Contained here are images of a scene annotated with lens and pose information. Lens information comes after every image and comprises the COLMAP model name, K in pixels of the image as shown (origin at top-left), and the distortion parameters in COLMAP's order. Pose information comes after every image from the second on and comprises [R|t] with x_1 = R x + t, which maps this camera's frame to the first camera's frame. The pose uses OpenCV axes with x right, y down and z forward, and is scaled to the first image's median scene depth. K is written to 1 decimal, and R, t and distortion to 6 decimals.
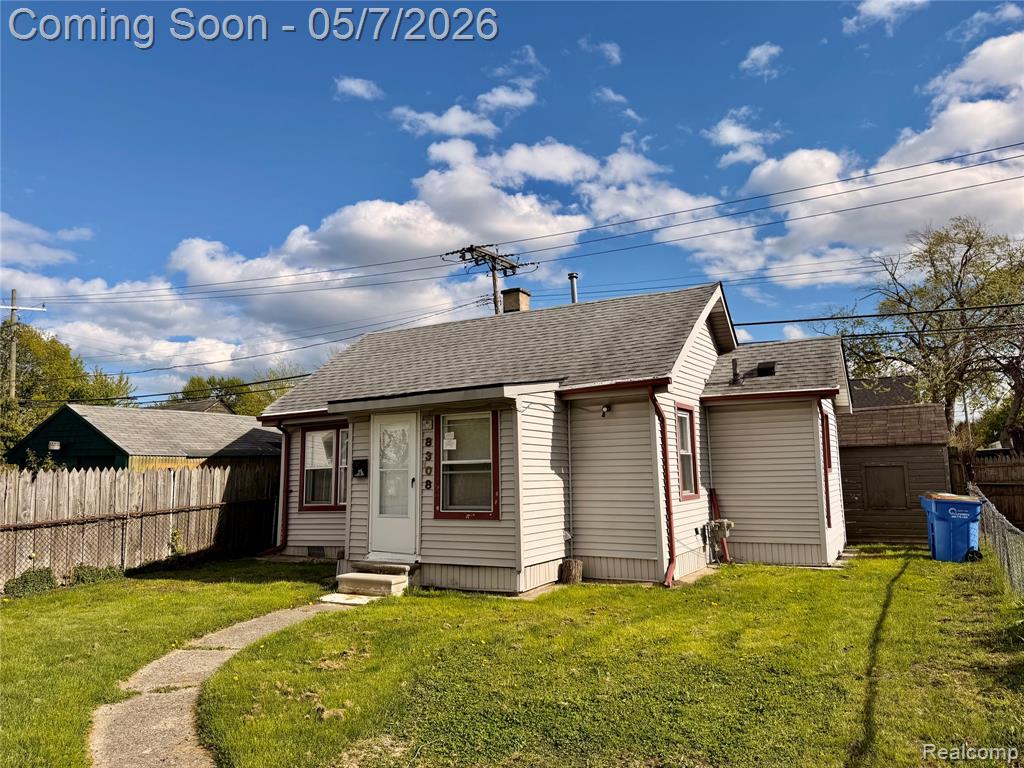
lens RADIAL K [[731.6, 0, 518.3], [0, 731.6, 376.5], [0, 0, 1]] dist [0.013182, -0.002778]
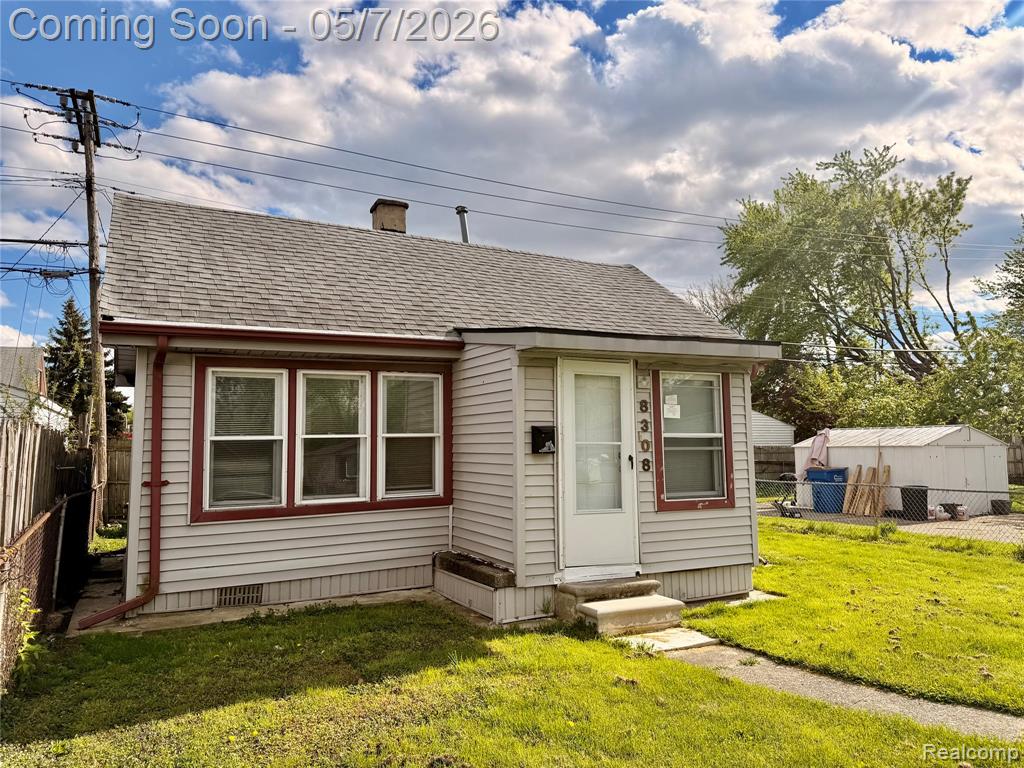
lens RADIAL K [[731.6, 0, 513.2], [0, 731.6, 391.3], [0, 0, 1]] dist [0.013182, -0.002778]
pose [[0.545365, 0.082404, 0.834139, -0.795656], [-0.112134, 0.993383, -0.024822, 0.107845], [-0.830664, -0.079998, 0.550996, 0.715210]]
